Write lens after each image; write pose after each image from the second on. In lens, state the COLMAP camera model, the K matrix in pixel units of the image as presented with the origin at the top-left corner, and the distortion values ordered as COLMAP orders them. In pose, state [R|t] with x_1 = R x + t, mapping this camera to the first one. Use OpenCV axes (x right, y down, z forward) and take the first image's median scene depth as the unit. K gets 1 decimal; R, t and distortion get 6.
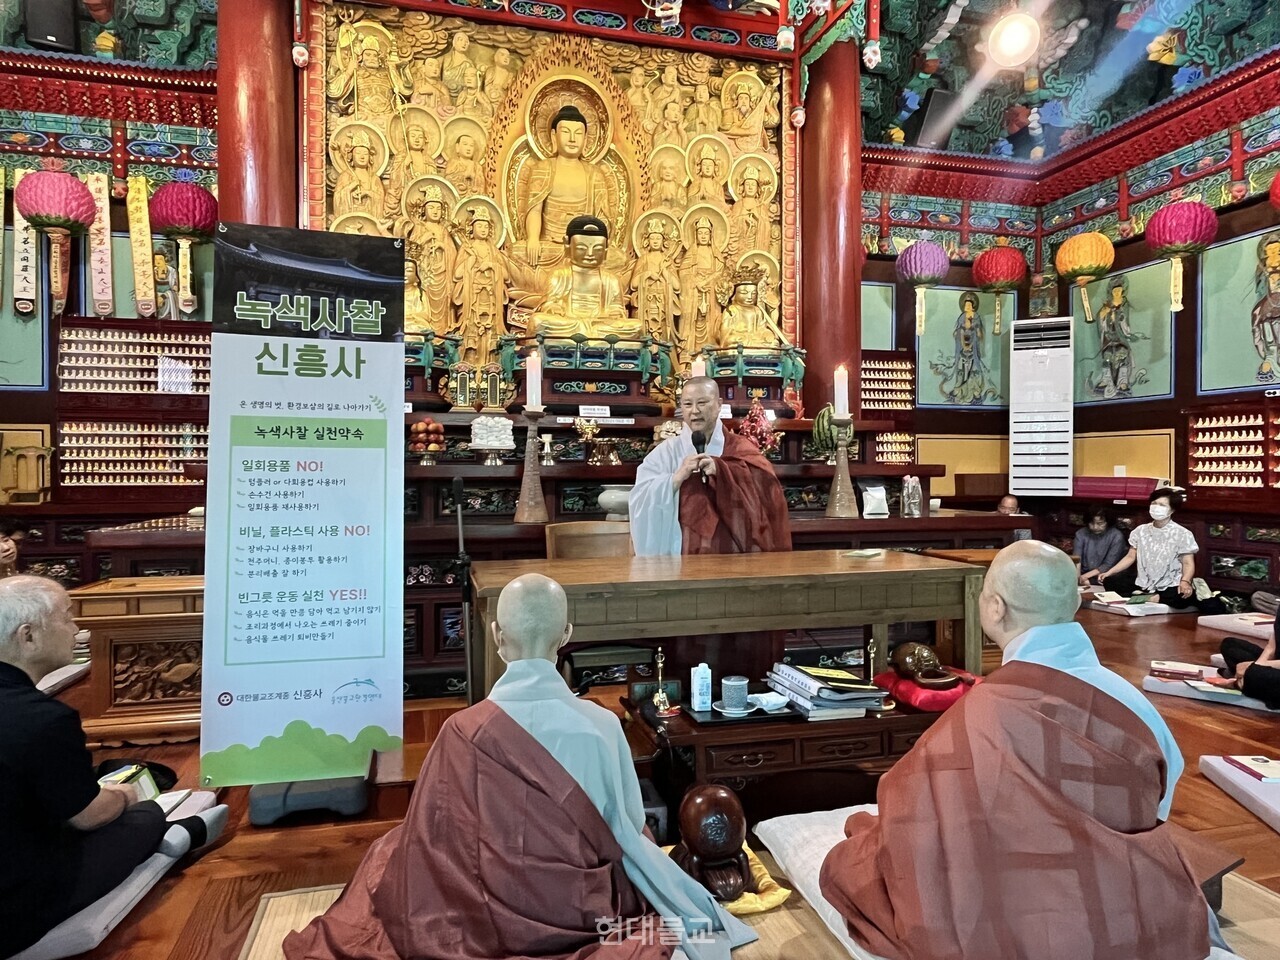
lens RADIAL K [[798.9, 0, 633.6], [0, 798.9, 482.7], [0, 0, 1]] dist [0.000516, -0.003739]
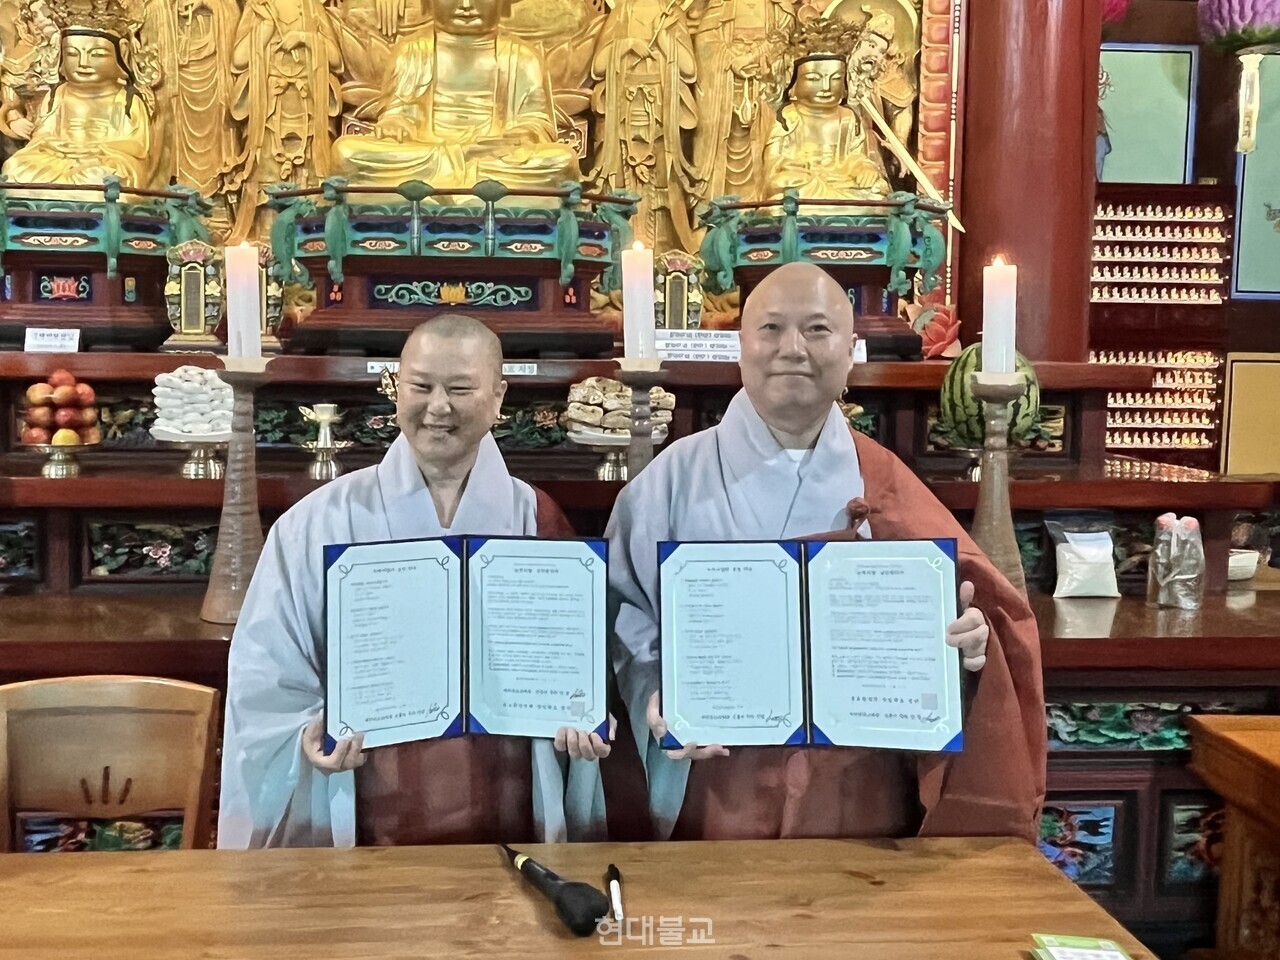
lens RADIAL K [[1177.0, 0, 555.2], [0, 1177.0, 432.5], [0, 0, 1]] dist [-0.008118, 0.000000]
pose [[0.980339, 0.027034, -0.195458, 0.119946], [-0.015588, 0.998085, 0.059862, -0.067319], [0.196702, -0.055639, 0.978883, 0.276969]]
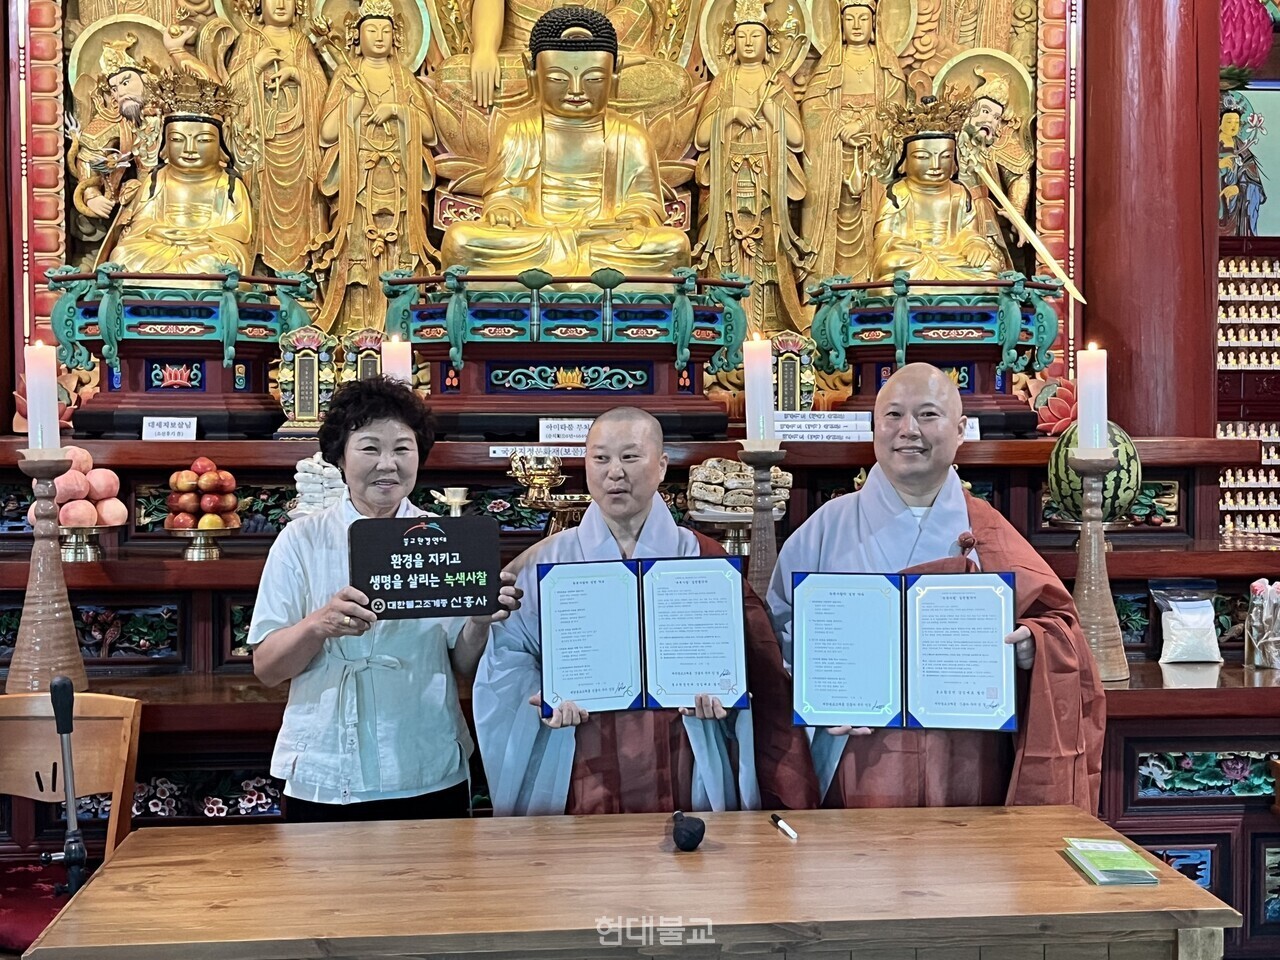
lens RADIAL K [[1653.0, 0, 647.2], [0, 1653.0, 475.1], [0, 0, 1]] dist [0.053728, 0.000000]
pose [[0.985548, 0.005711, -0.169302, 0.133207], [-0.002671, 0.999831, 0.018180, -0.066866], [0.169377, -0.017465, 0.985397, 0.033730]]
